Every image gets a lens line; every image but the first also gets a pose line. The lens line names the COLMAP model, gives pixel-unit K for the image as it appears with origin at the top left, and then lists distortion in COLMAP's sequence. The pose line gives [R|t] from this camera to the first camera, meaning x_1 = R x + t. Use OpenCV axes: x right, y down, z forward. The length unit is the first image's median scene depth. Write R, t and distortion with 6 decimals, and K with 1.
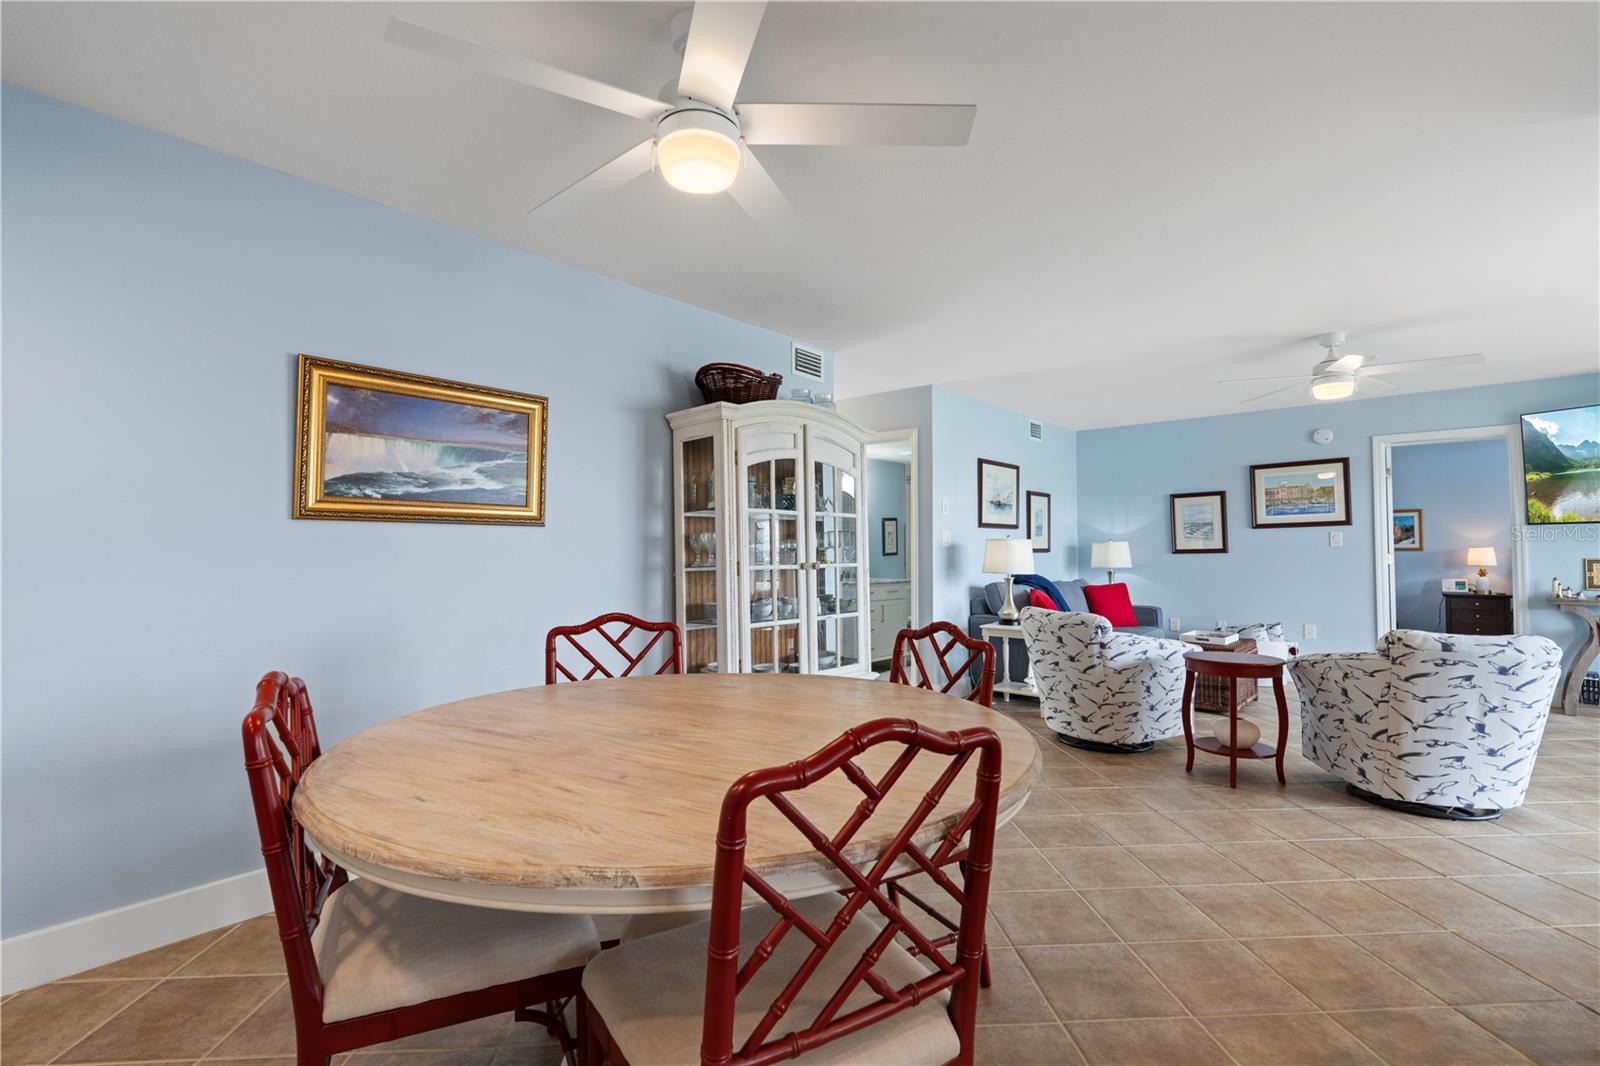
lens RADIAL K [[725.8, 0, 801.3], [0, 725.8, 529.6], [0, 0, 1]] dist [-0.003202, 0.001765]
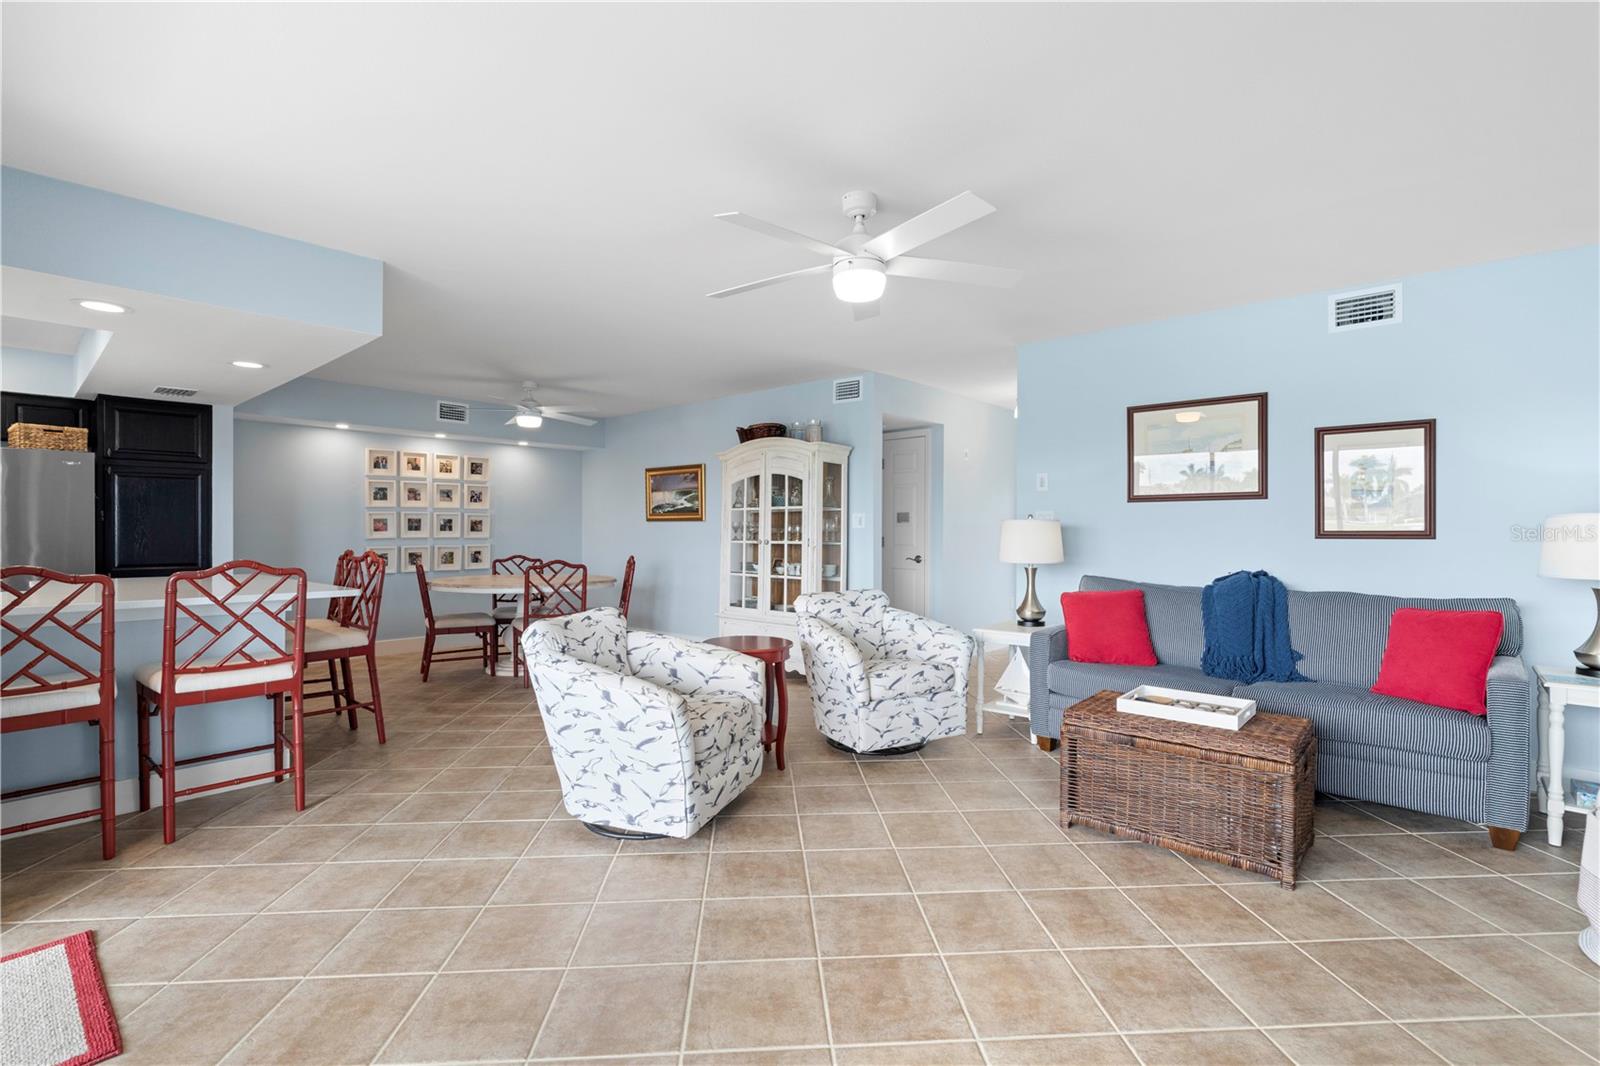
lens RADIAL K [[725.8, 0, 801.3], [0, 725.8, 529.6], [0, 0, 1]] dist [-0.003202, 0.001765]
pose [[0.000332, -0.001087, -0.999999, 1.449377], [0.026640, 0.999645, -0.001077, 0.024939], [0.999645, -0.026639, 0.000361, 0.989476]]
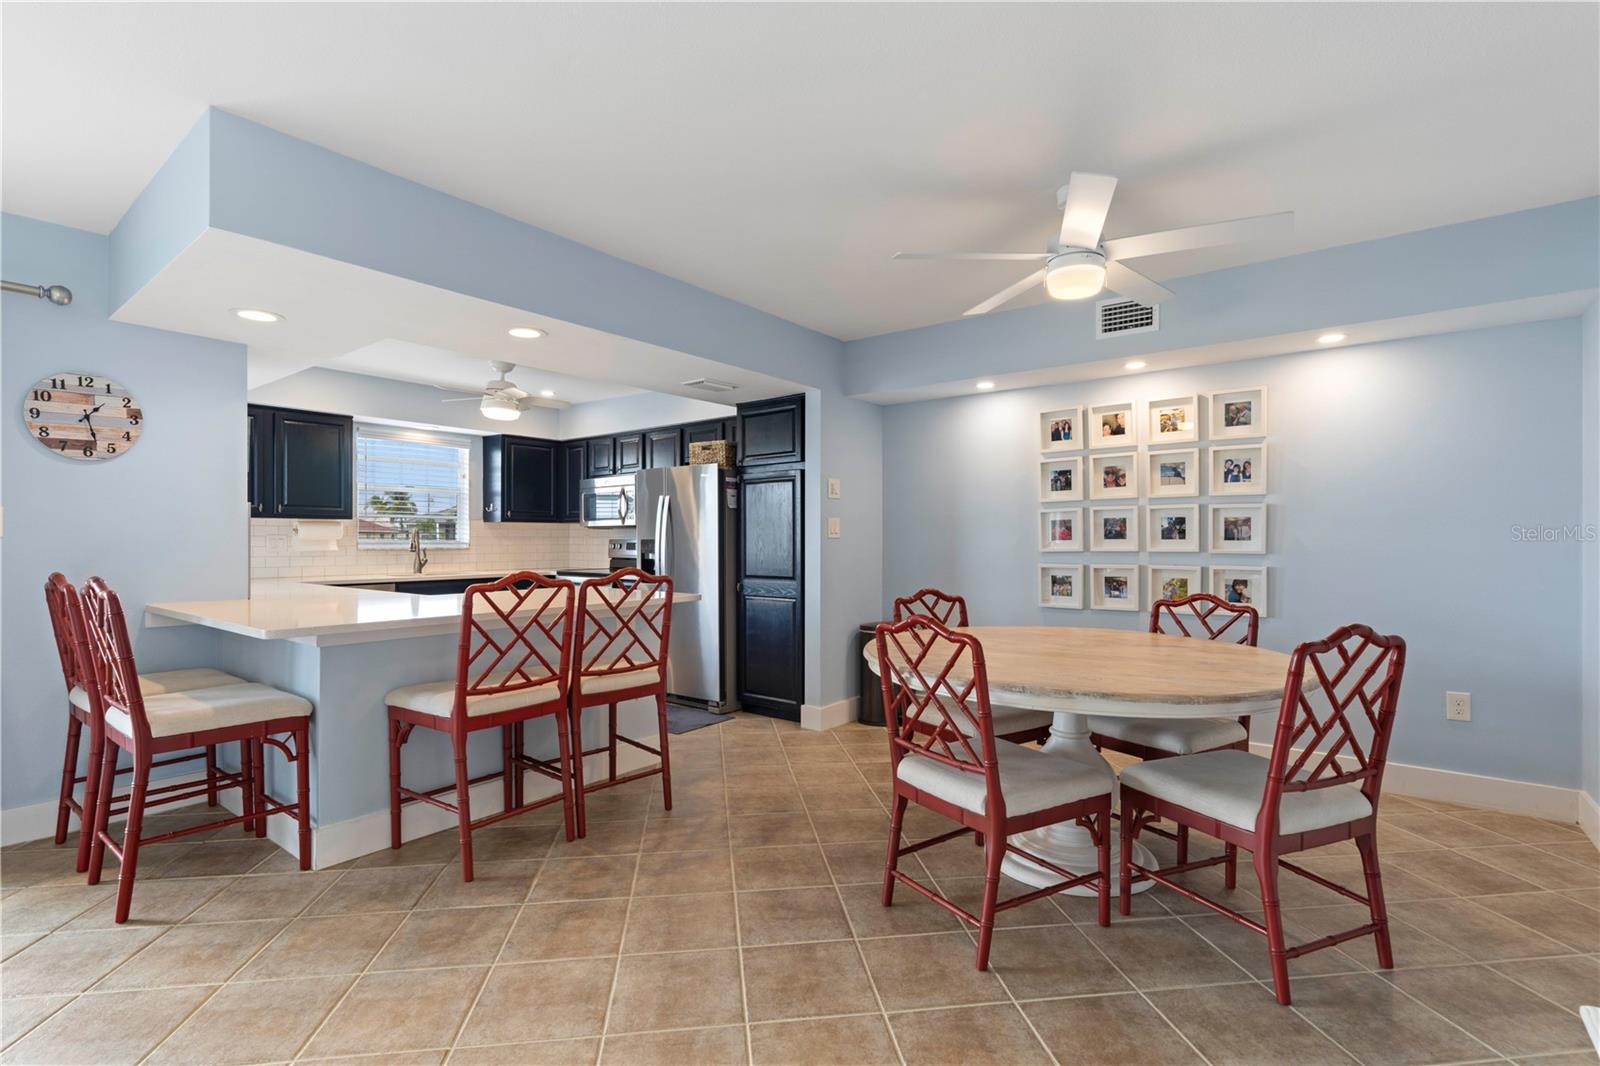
lens RADIAL K [[739.6, 0, 796.9], [0, 739.6, 540.7], [0, 0, 1]] dist [-0.002251, -0.000085]
pose [[-0.997872, 0.002629, -0.065143, 0.228212], [0.004368, 0.999638, -0.026561, 0.028903], [0.065049, -0.026789, -0.997522, 1.063397]]
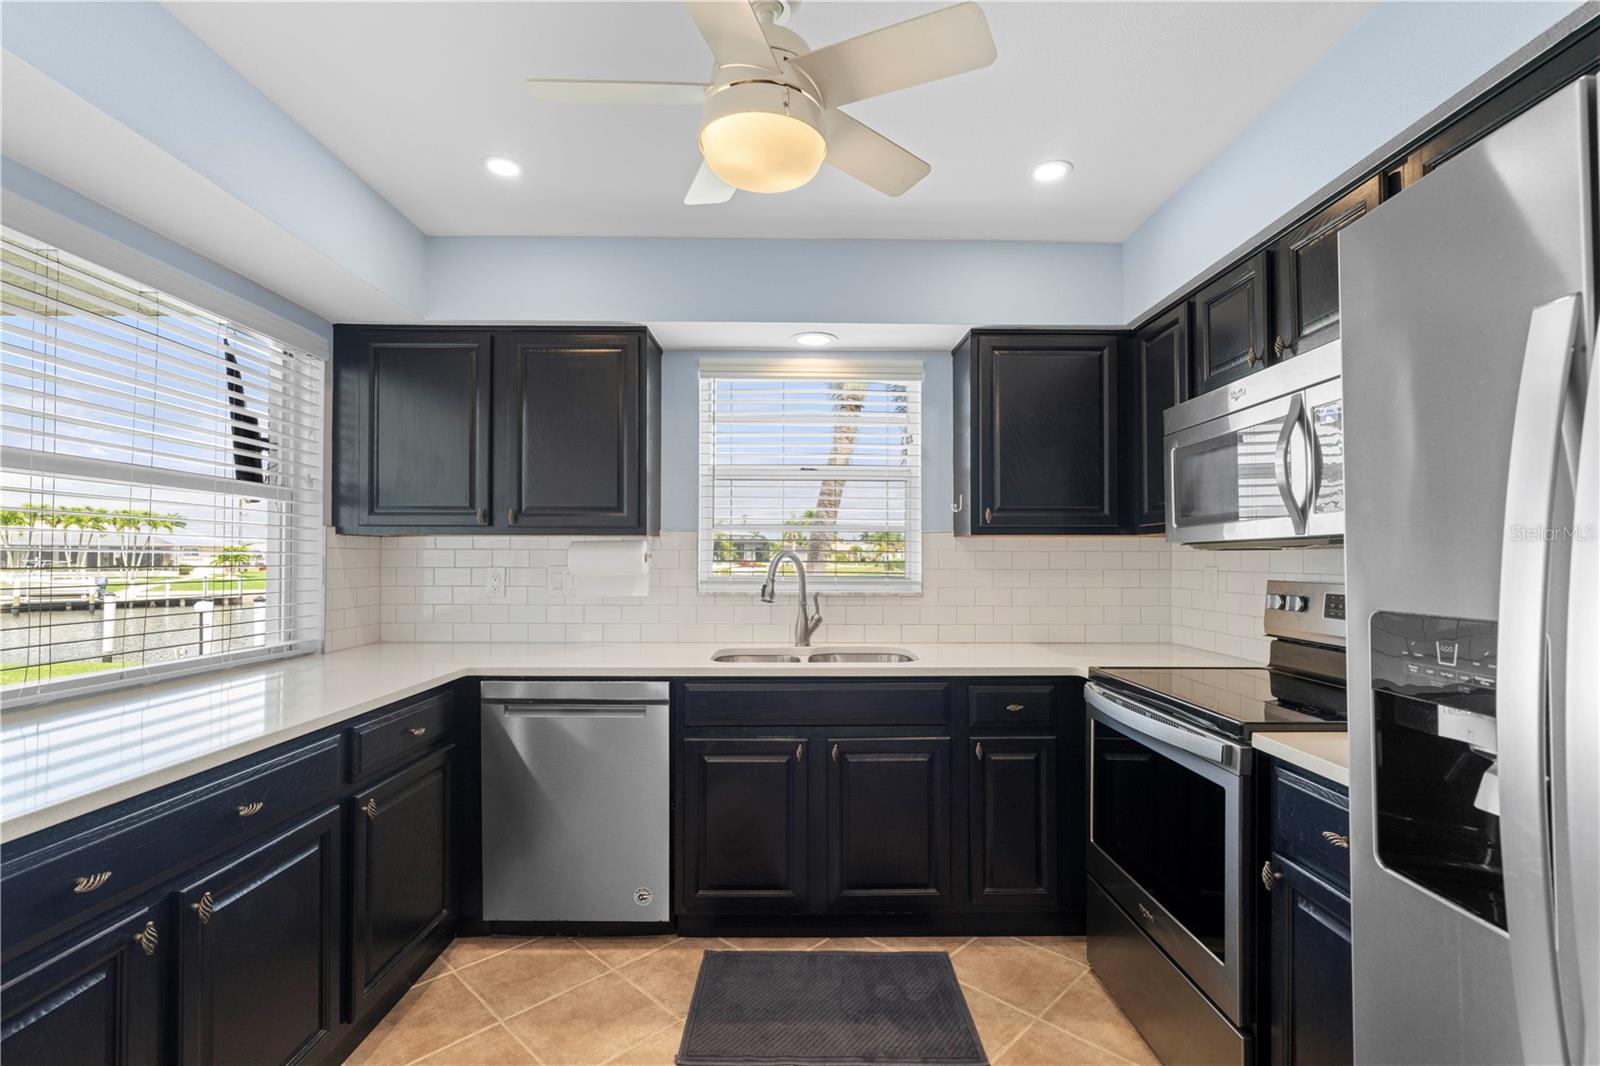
lens RADIAL K [[719.6, 0, 798.3], [0, 719.6, 543.5], [0, 0, 1]] dist [-0.005675, 0.000016]
pose [[-0.671086, 0.016033, 0.741206, 0.376629], [-0.022448, 0.998868, -0.041931, -0.017432], [-0.741039, -0.044778, -0.669967, 0.002395]]
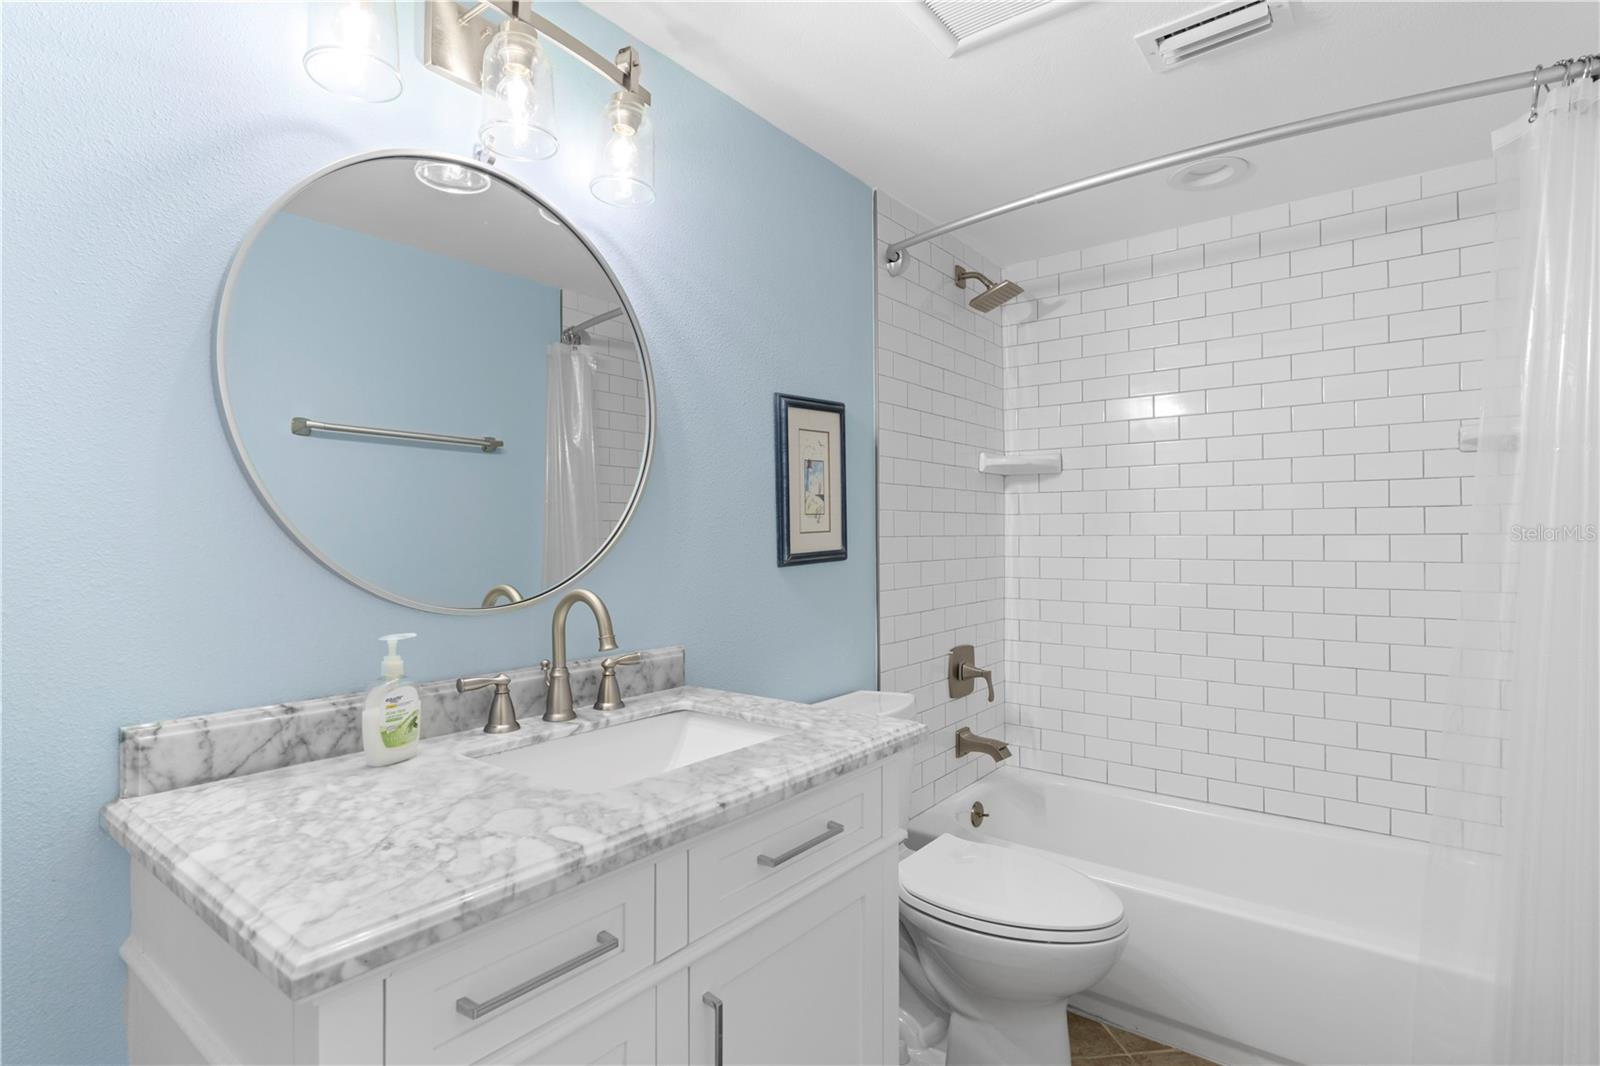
lens RADIAL K [[804.9, 0, 795.0], [0, 804.9, 538.3], [0, 0, 1]] dist [0.001253, 0.000160]
pose [[0.998012, -0.003370, 0.062942, 0.194779], [0.001331, 0.999474, 0.032417, 0.037561], [-0.063018, -0.032269, 0.997491, 1.452723]]
